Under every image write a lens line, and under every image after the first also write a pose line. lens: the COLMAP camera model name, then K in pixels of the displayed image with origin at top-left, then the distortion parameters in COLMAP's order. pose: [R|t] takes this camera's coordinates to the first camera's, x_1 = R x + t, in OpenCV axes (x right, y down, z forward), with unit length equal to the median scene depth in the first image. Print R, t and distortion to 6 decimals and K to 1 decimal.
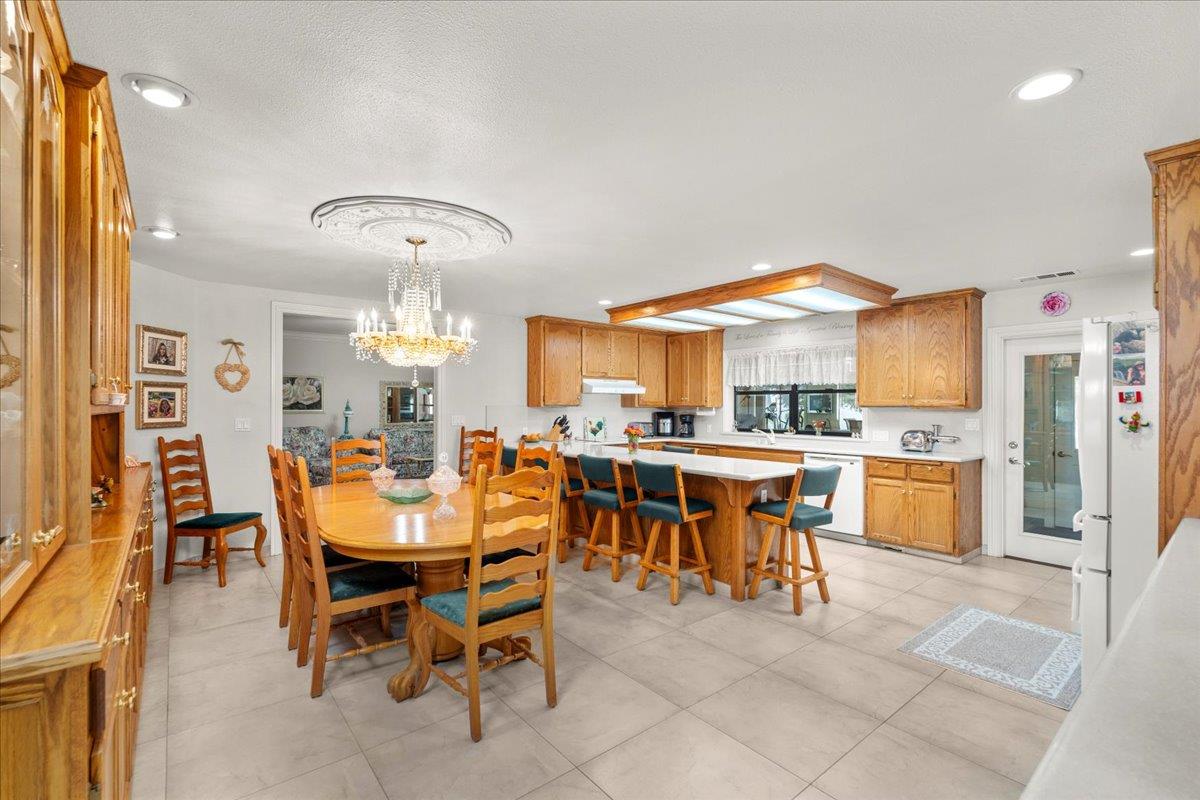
lens RADIAL K [[528.2, 0, 601.7], [0, 528.2, 405.1], [0, 0, 1]] dist [-0.001058, 0.000084]
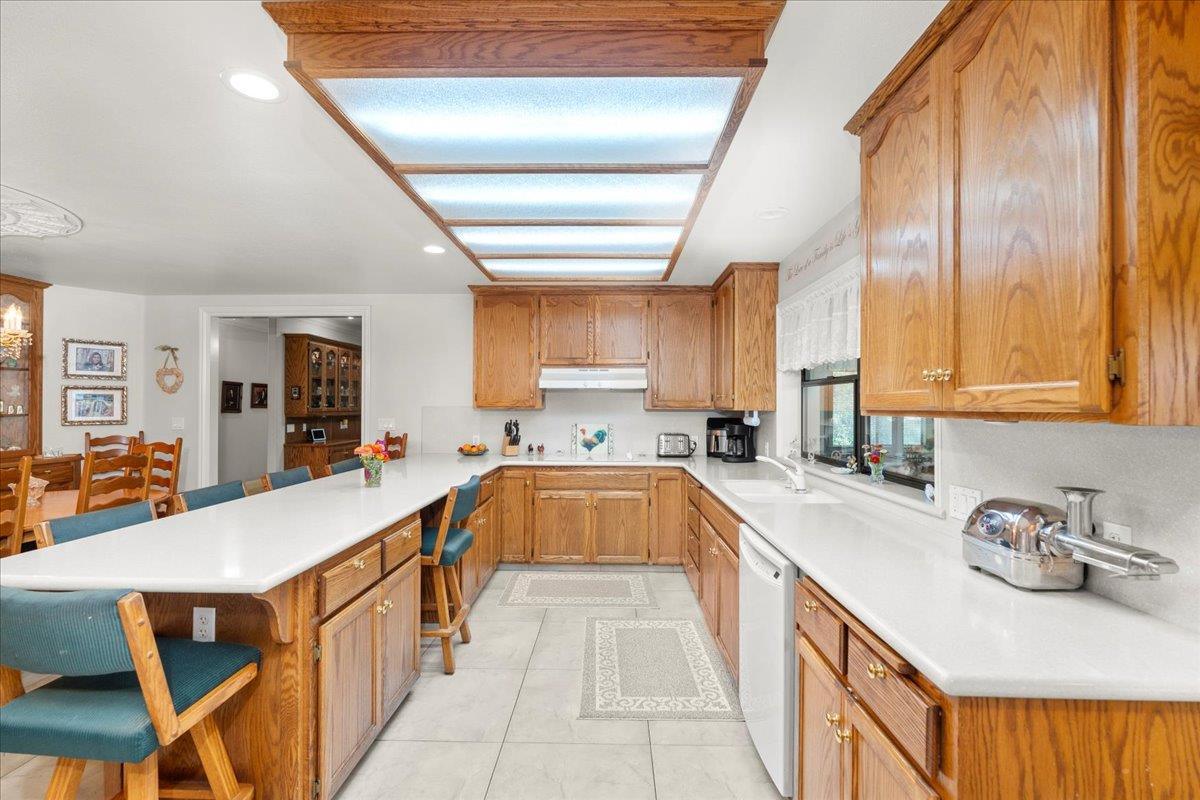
lens RADIAL K [[528.2, 0, 599.5], [0, 528.2, 400.0], [0, 0, 1]] dist [-0.001058, 0.000084]
pose [[0.759417, -0.008278, -0.650551, 0.684755], [-0.001758, 0.999889, -0.014776, 0.002721], [0.650601, 0.012365, 0.759319, 0.743278]]
